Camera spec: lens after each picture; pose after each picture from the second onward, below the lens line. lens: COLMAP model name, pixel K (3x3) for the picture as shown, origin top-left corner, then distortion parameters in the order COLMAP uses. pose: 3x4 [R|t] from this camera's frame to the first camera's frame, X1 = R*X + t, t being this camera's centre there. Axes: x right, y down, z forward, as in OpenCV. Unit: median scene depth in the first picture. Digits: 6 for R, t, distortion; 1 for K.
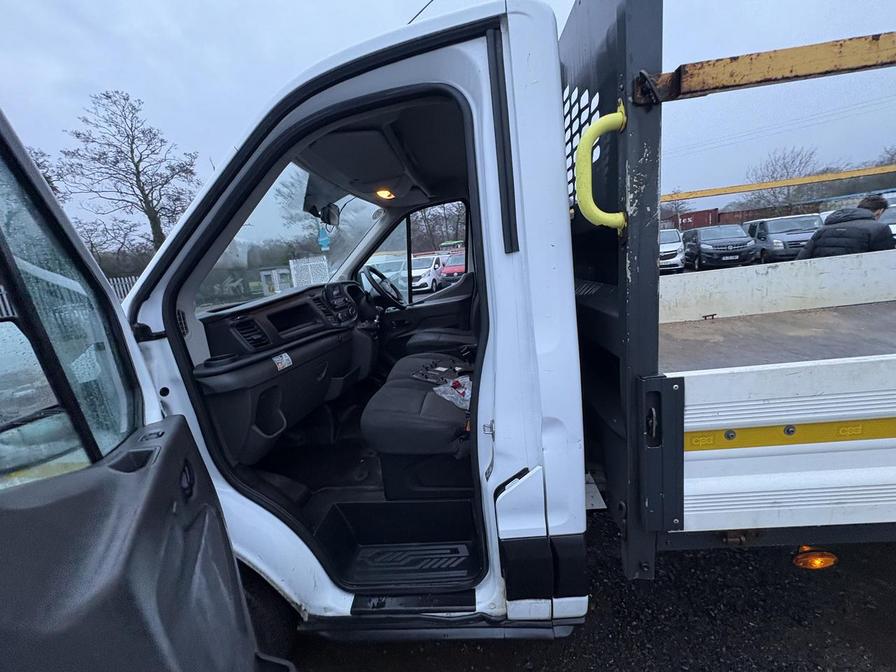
lens RADIAL K [[356.5, 0, 447.7], [0, 356.5, 335.8], [0, 0, 1]] dist [0.000649, -0.000048]
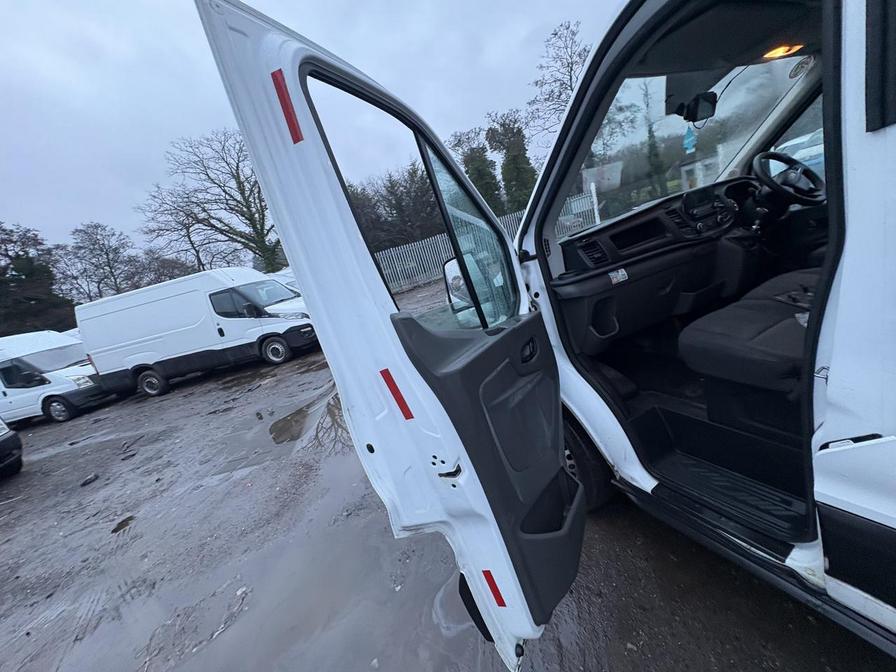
lens RADIAL K [[356.5, 0, 447.7], [0, 356.5, 335.9], [0, 0, 1]] dist [0.000649, -0.000048]
pose [[0.501407, 0.170766, -0.848192, 0.200758], [0.051289, 0.972739, 0.226161, -0.022034], [0.863690, -0.156902, 0.478980, -0.048563]]
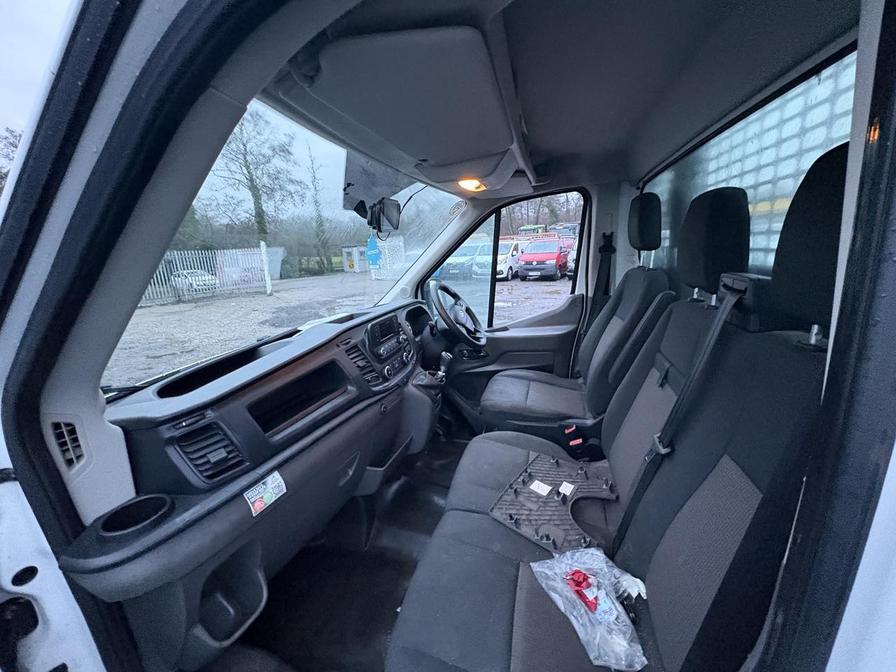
lens RADIAL K [[356.5, 0, 443.3], [0, 356.5, 332.4], [0, 0, 1]] dist [0.000649, -0.000048]
pose [[0.975689, 0.093448, -0.198241, -0.075983], [-0.085216, 0.995123, 0.049680, -0.166990], [0.201916, -0.031579, 0.978894, 0.376177]]
